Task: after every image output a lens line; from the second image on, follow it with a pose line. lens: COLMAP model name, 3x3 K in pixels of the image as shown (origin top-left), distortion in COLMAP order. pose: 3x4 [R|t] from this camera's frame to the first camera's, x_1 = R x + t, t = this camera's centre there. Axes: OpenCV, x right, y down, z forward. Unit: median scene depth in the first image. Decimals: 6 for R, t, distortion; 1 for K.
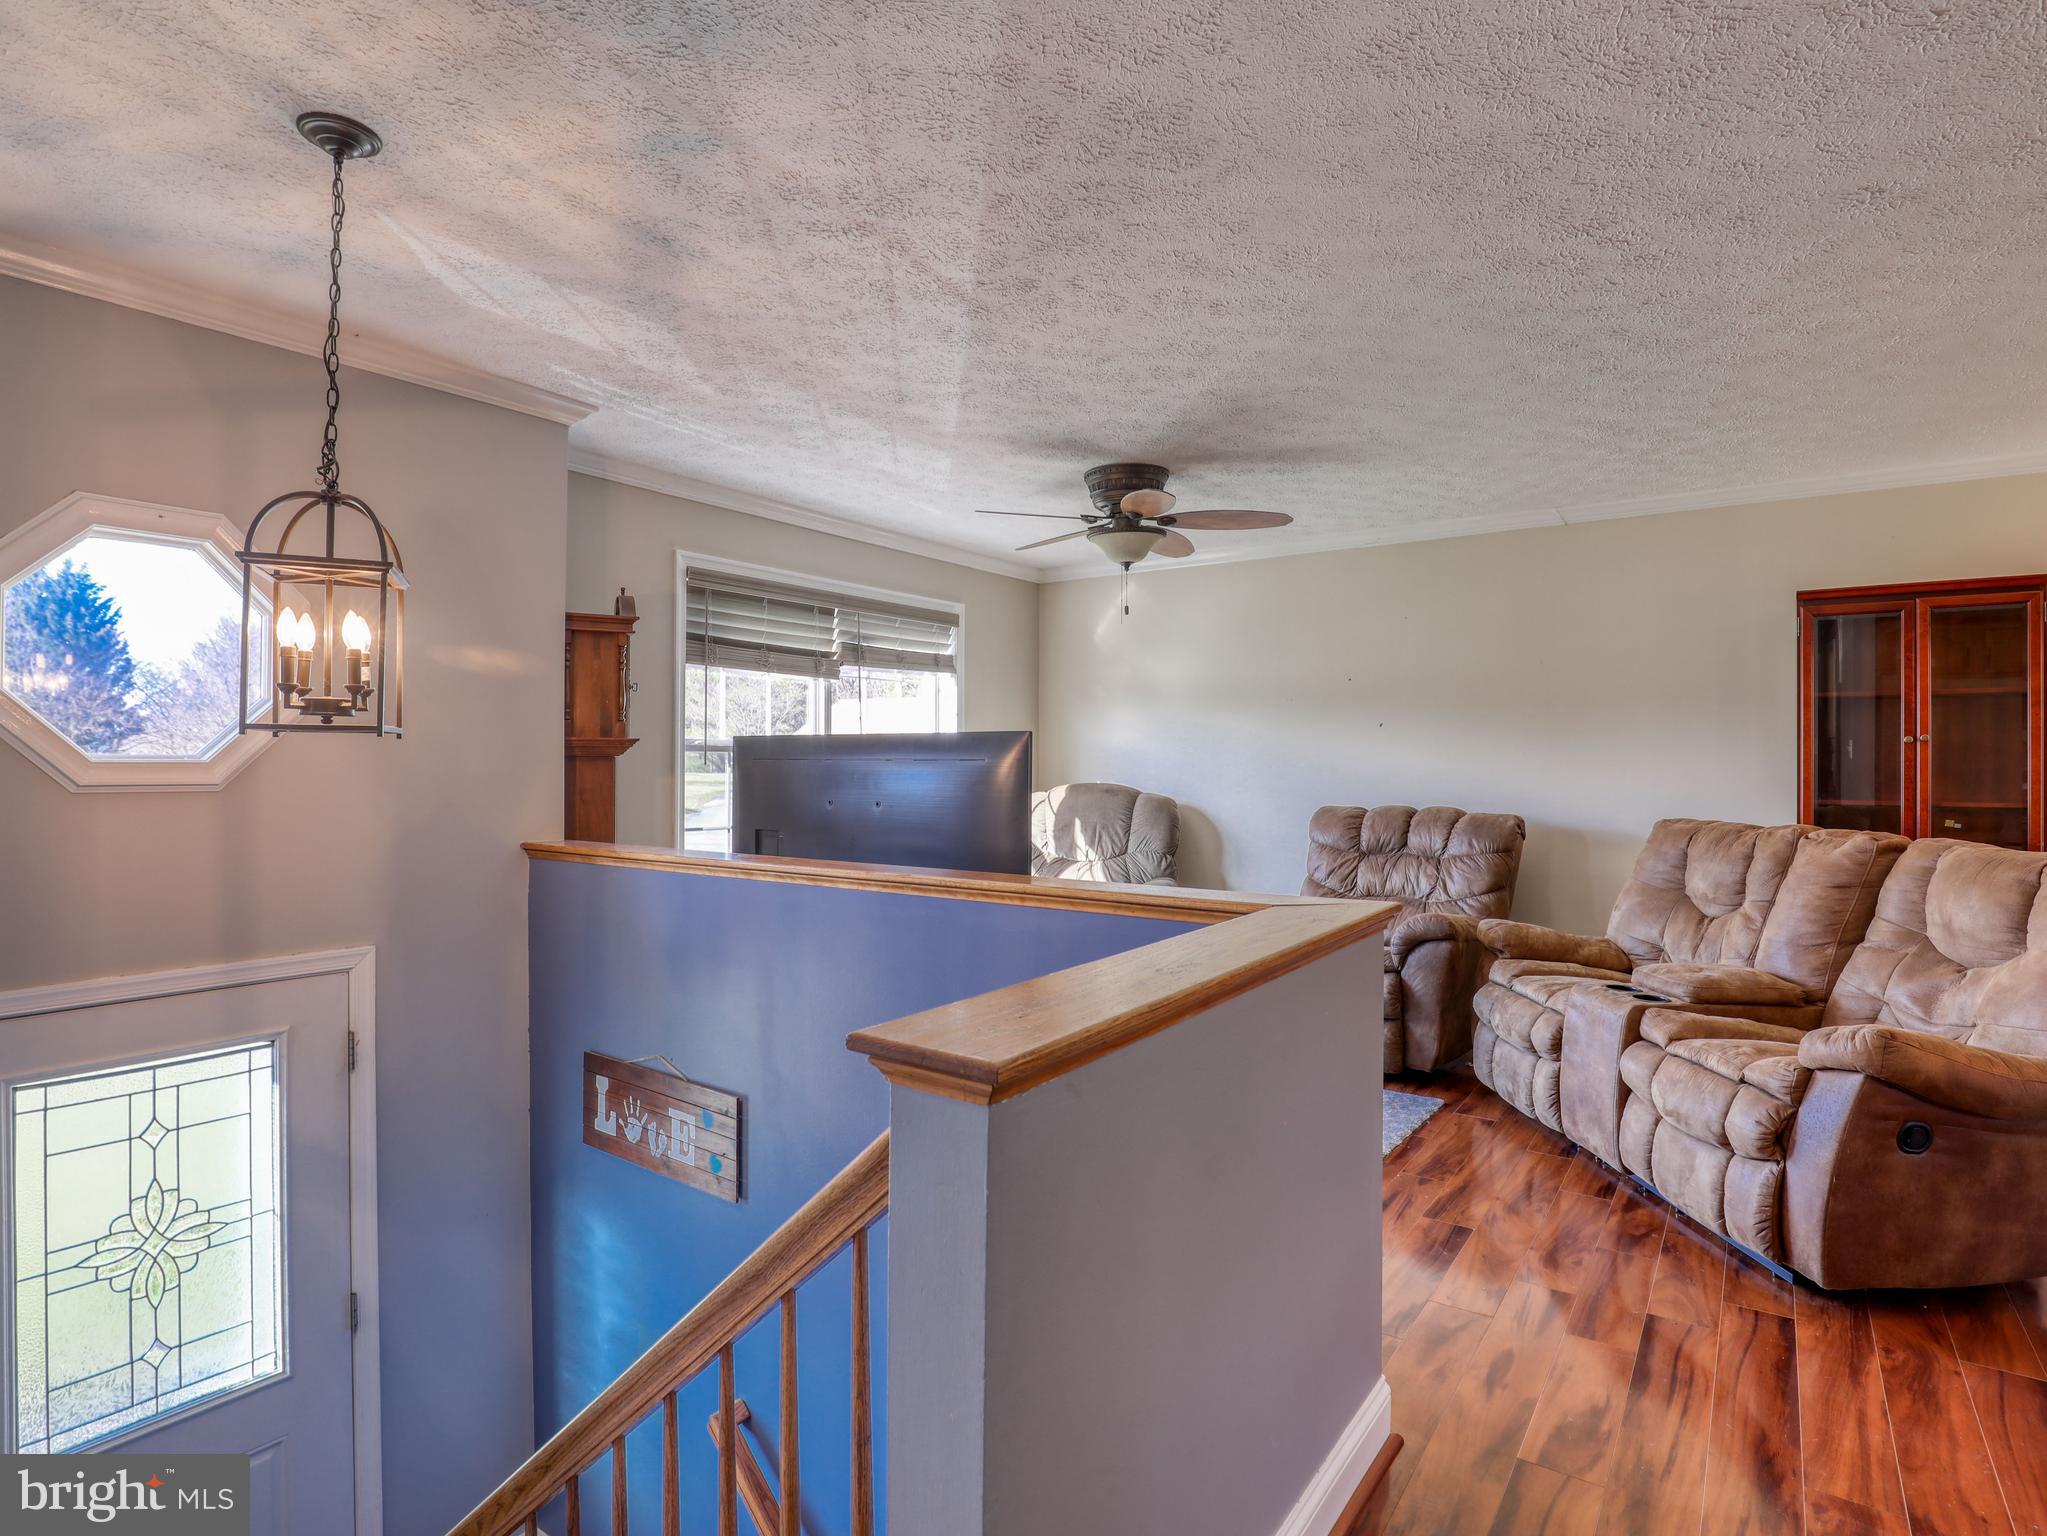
lens RADIAL K [[1071.8, 0, 1023.5], [0, 1071.8, 768.0], [0, 0, 1]] dist [-0.012543, -0.013357]
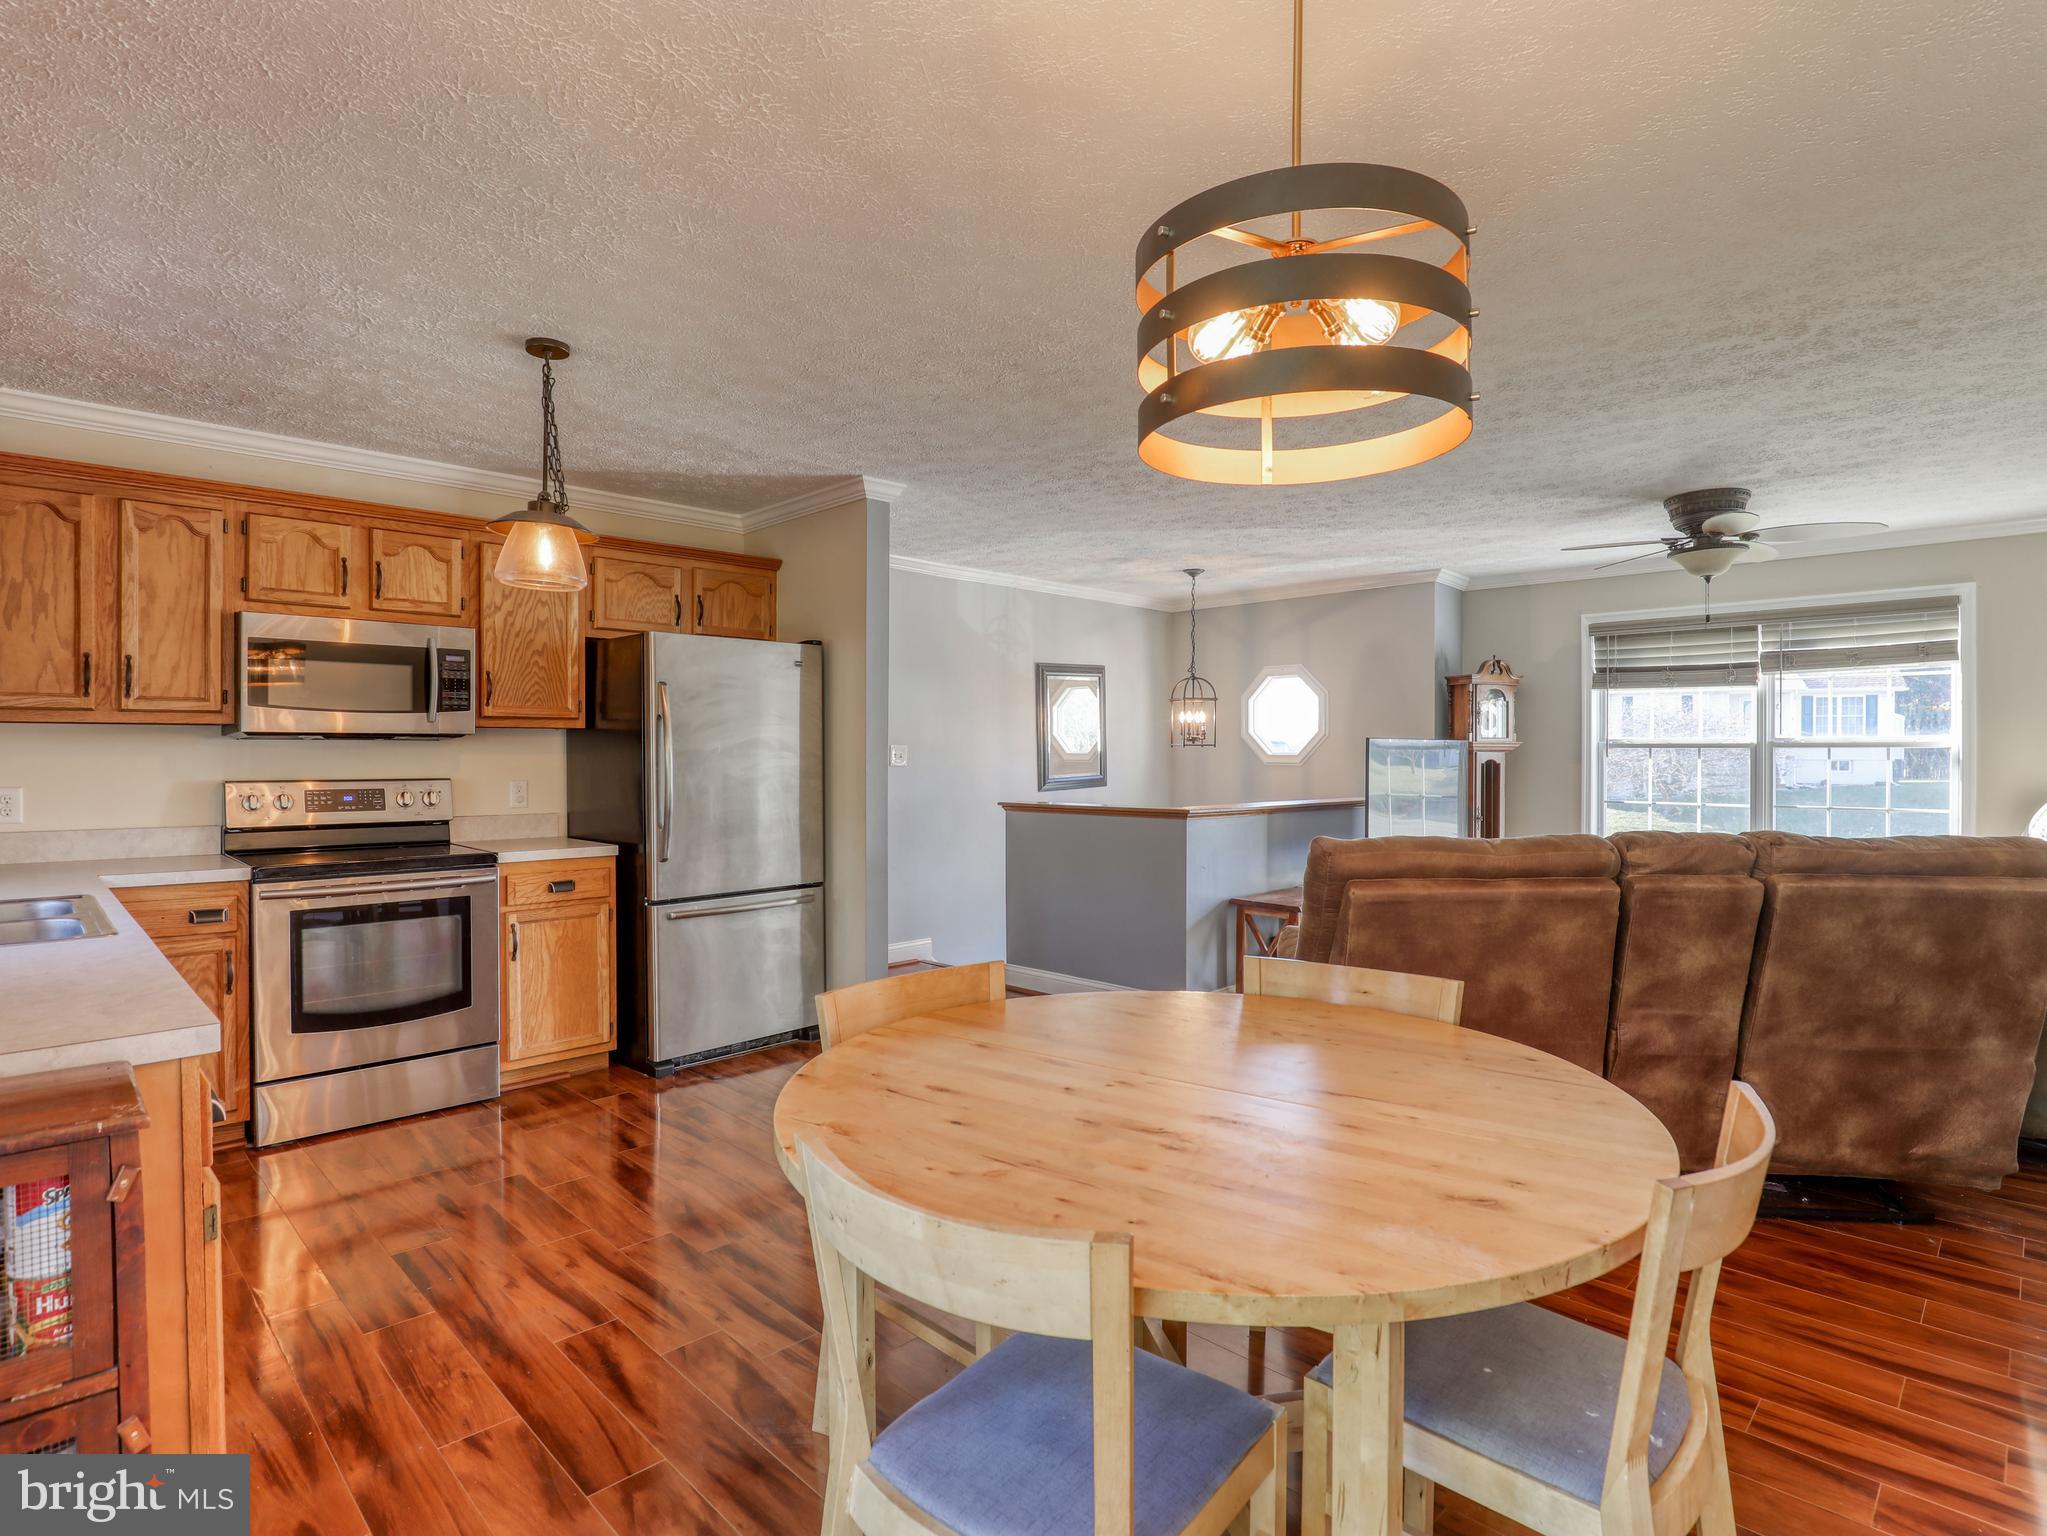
lens RADIAL K [[1046.2, 0, 1034.0], [0, 1046.2, 759.4], [0, 0, 1]] dist [-0.028973, -0.000298]
pose [[-0.161181, 0.002212, -0.986922, 1.220025], [-0.006158, 0.999976, 0.003247, -0.000188], [0.986906, 0.006601, -0.161164, 0.461663]]
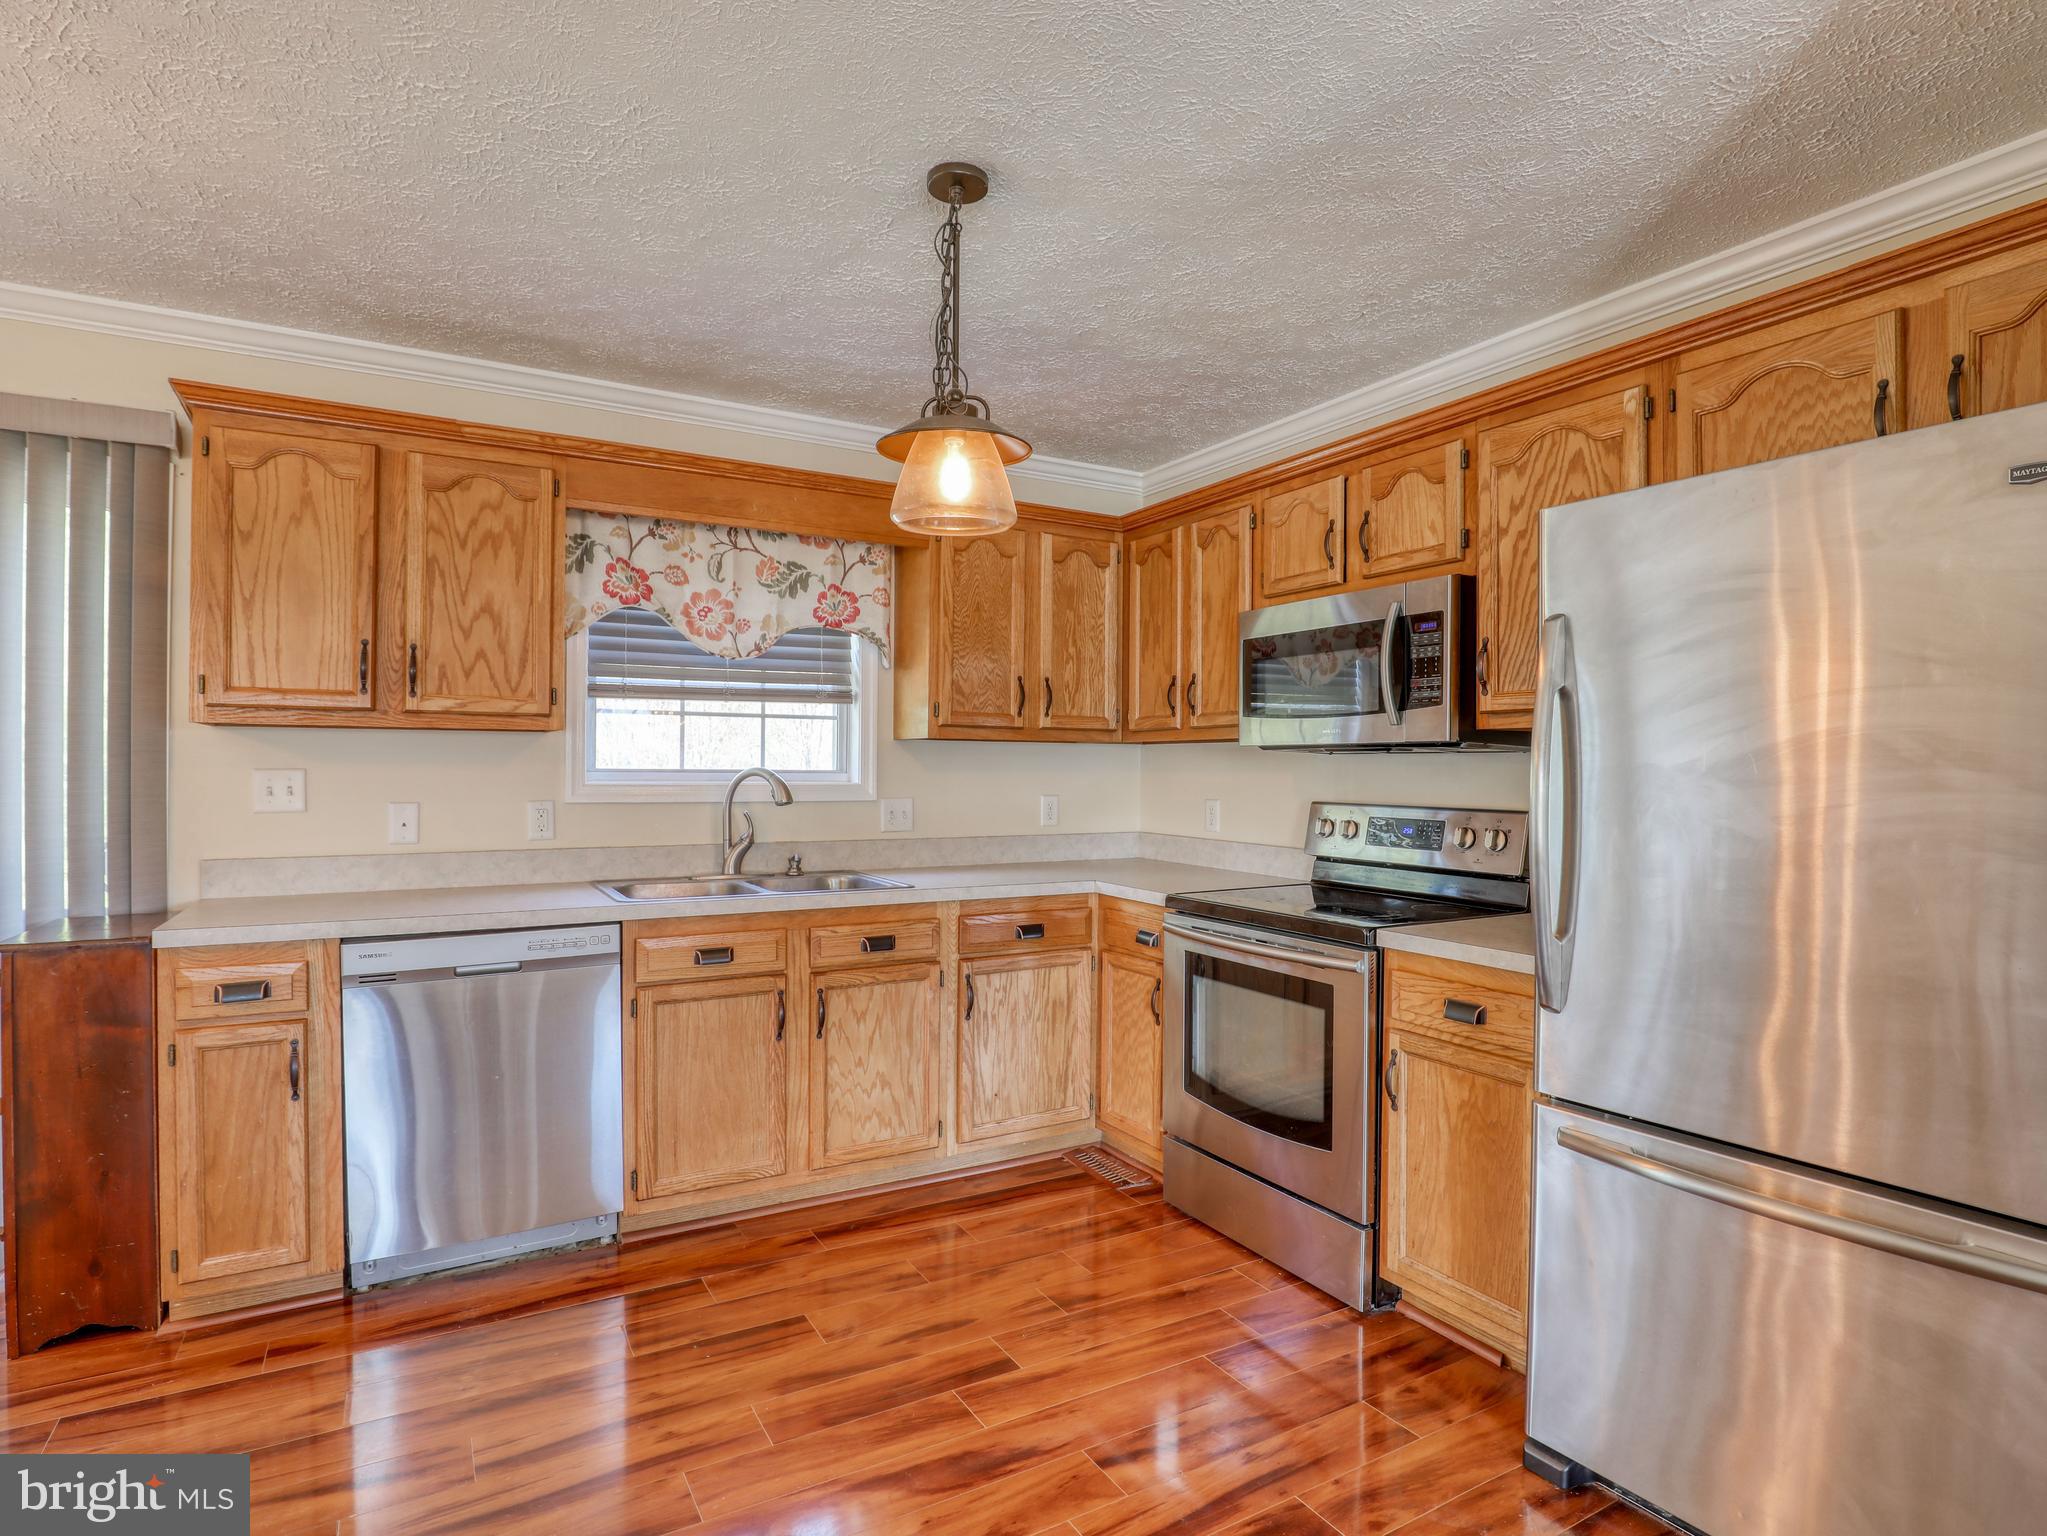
lens RADIAL K [[1034.7, 0, 993.5], [0, 1034.7, 771.4], [0, 0, 1]] dist [-0.024175, 0.000359]
pose [[-0.913431, -0.010591, 0.406857, 0.407267], [-0.007124, 0.999924, 0.010037, -0.003616], [-0.406932, 0.006270, -0.913437, 0.456692]]
